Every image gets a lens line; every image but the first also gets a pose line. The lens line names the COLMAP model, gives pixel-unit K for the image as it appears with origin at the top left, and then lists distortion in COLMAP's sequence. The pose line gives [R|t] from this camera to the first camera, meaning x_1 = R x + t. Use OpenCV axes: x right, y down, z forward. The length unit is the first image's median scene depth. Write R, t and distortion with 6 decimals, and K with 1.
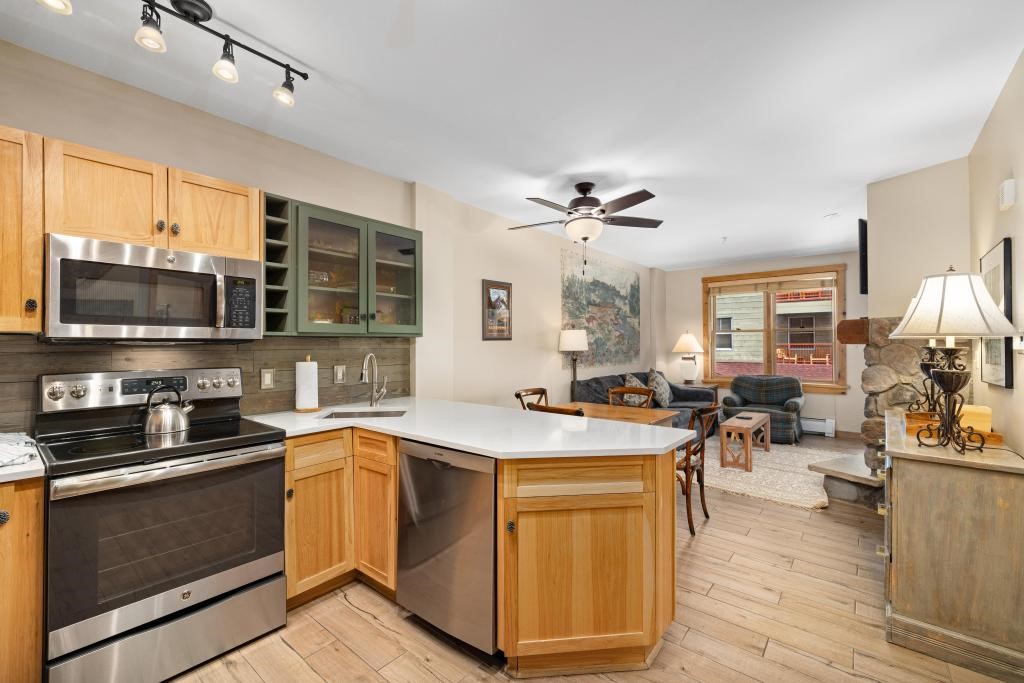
lens RADIAL K [[432.1, 0, 513.7], [0, 432.1, 340.7], [0, 0, 1]] dist [0.003960, 0.000111]
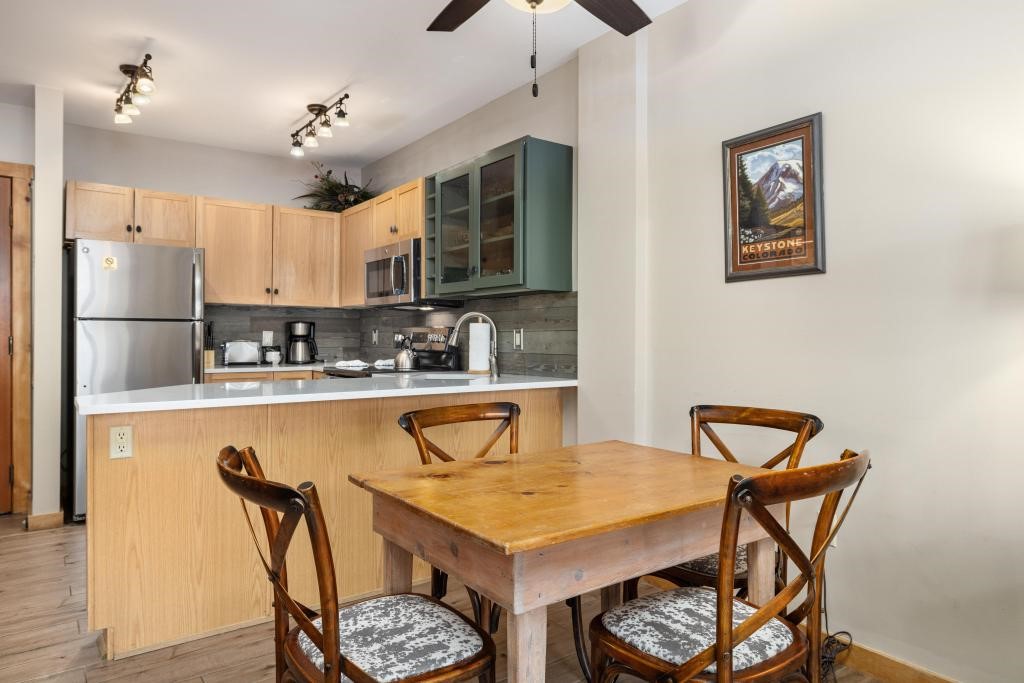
lens RADIAL K [[659.3, 0, 509.7], [0, 659.3, 334.9], [0, 0, 1]] dist [-0.009872, -0.001043]
pose [[-0.263782, -0.000702, -0.964582, 0.771279], [0.006570, 0.999975, -0.002524, 0.064594], [0.964560, -0.007003, -0.263771, 1.196262]]
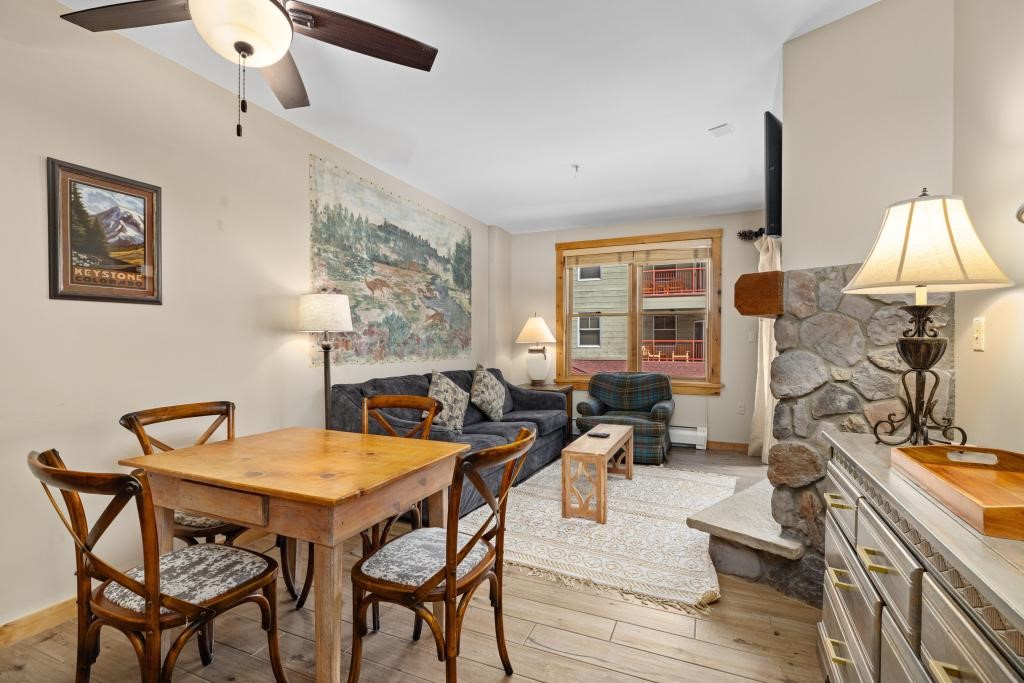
lens RADIAL K [[466.3, 0, 514.1], [0, 466.3, 348.7], [0, 0, 1]] dist [-0.000037, -0.000405]
pose [[0.961430, 0.001979, 0.275042, 0.310563], [-0.007493, 0.999791, 0.019001, 0.046790], [-0.274947, -0.020329, 0.961244, 0.515389]]
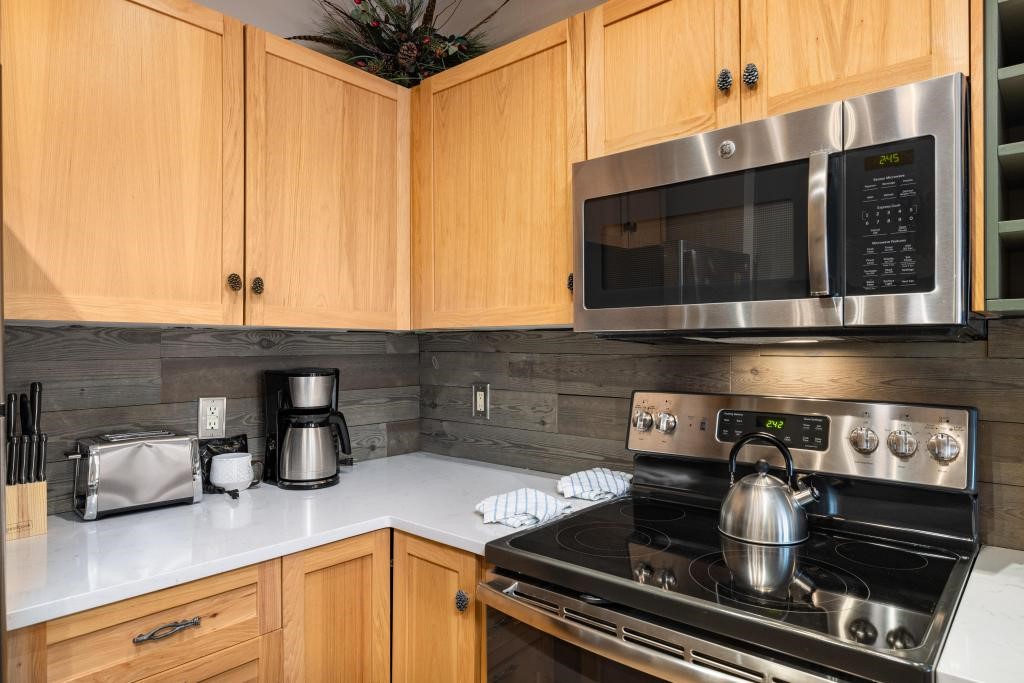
lens RADIAL K [[627.7, 0, 516.4], [0, 627.7, 345.9], [0, 0, 1]] dist [-0.008460, 0.006063]
pose [[-0.027061, 0.002519, -0.999631, -0.088261], [0.015798, 0.999873, 0.002092, 0.004131], [0.999509, -0.015736, -0.027097, 0.477868]]
